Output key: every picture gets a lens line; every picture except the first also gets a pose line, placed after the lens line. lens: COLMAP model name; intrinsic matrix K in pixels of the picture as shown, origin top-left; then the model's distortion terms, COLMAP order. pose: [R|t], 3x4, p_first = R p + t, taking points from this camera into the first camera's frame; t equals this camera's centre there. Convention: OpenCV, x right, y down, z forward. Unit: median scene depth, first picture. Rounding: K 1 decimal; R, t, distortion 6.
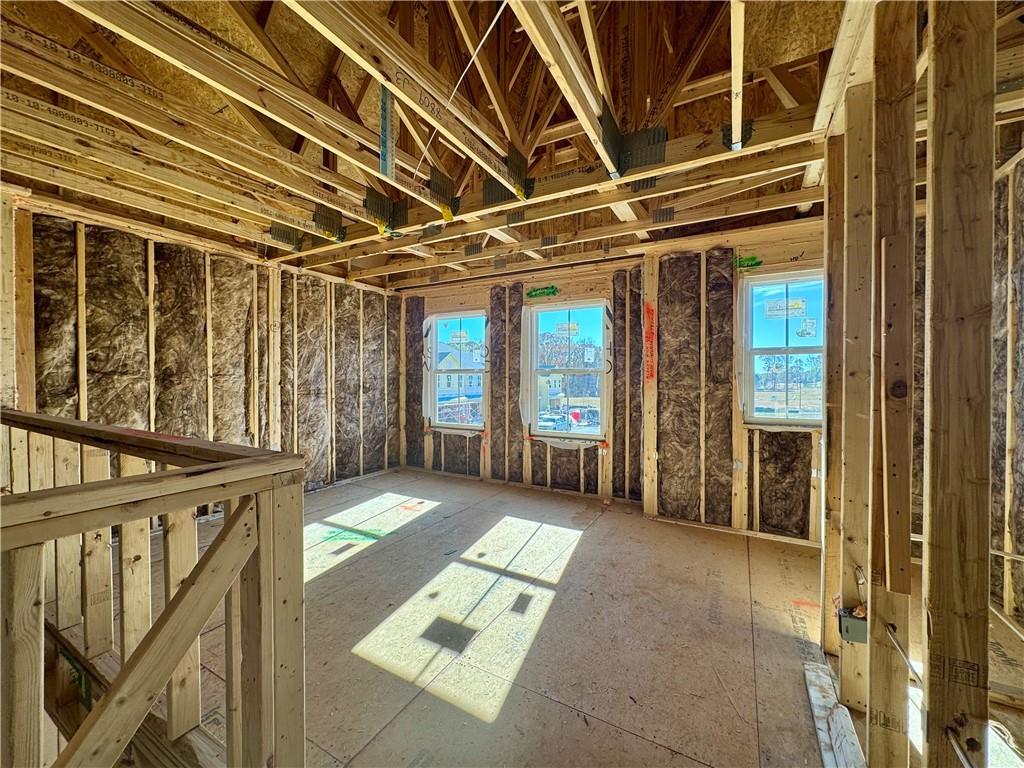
lens RADIAL K [[407.8, 0, 510.5], [0, 407.8, 382.4], [0, 0, 1]] dist [-0.002738, -0.000180]
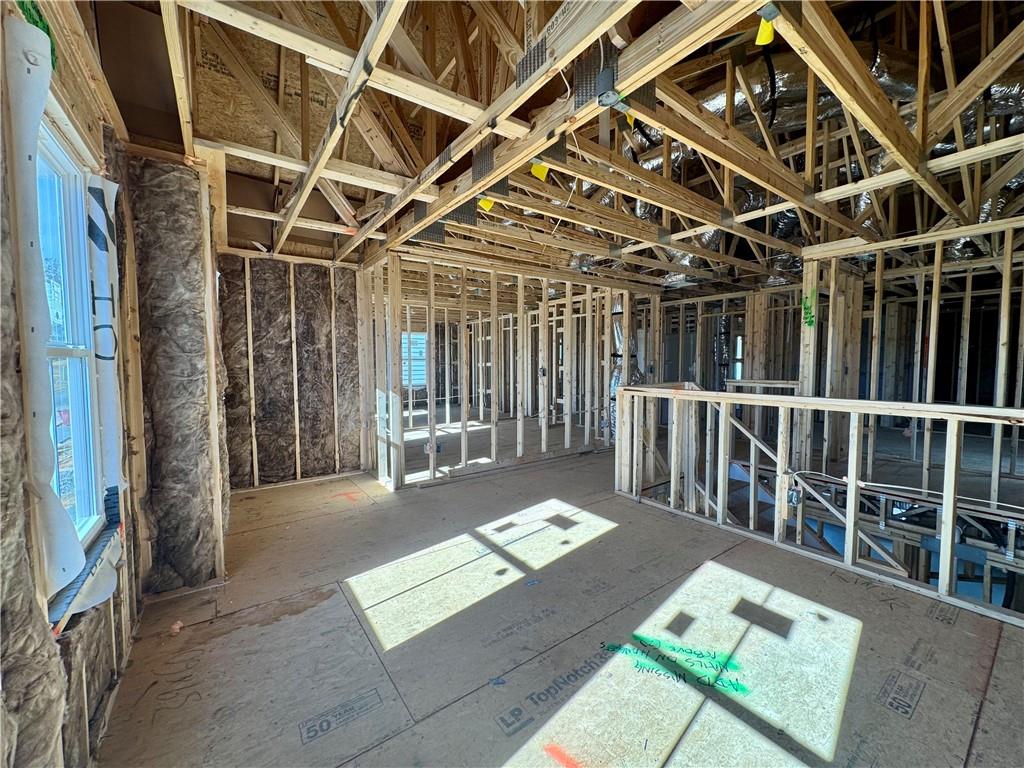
lens RADIAL K [[407.8, 0, 510.5], [0, 407.8, 382.4], [0, 0, 1]] dist [-0.002738, -0.000180]
pose [[-0.906781, -0.022096, 0.421024, -0.324463], [0.005689, 0.997893, 0.064624, -0.023058], [-0.421565, 0.060995, -0.904745, 1.280862]]
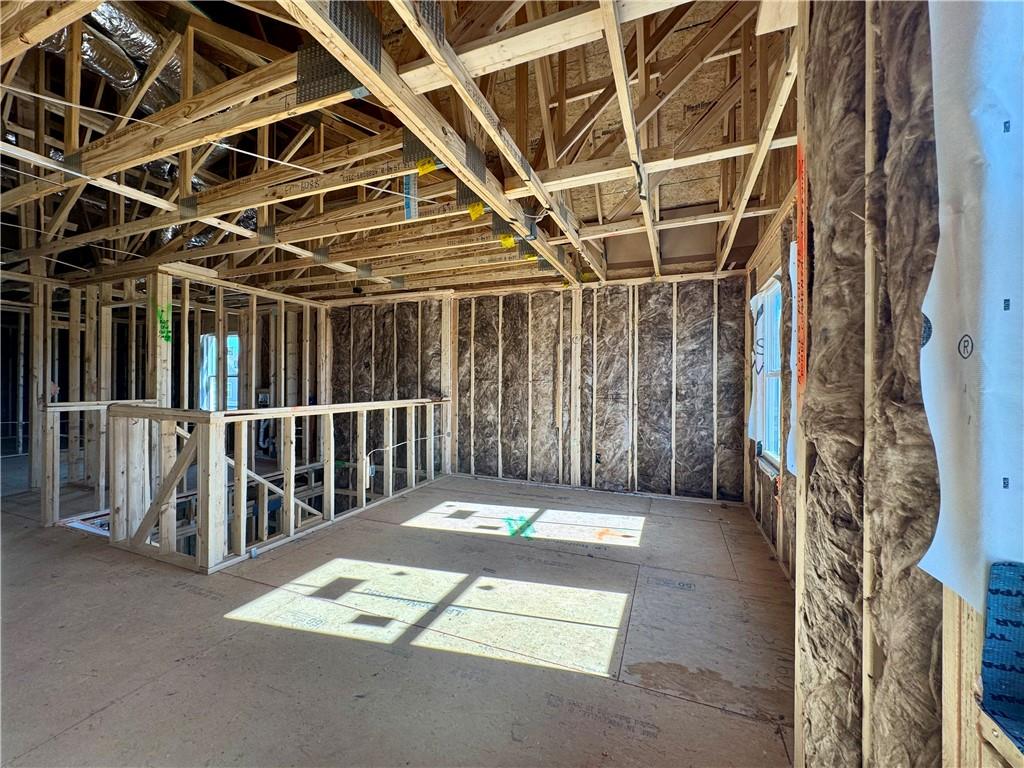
lens RADIAL K [[407.8, 0, 510.5], [0, 407.8, 382.4], [0, 0, 1]] dist [-0.002738, -0.000180]
pose [[0.127652, -0.001380, -0.991818, 0.575995], [-0.017988, 0.999831, -0.003707, -0.004368], [0.991656, 0.018314, 0.127605, 0.683878]]
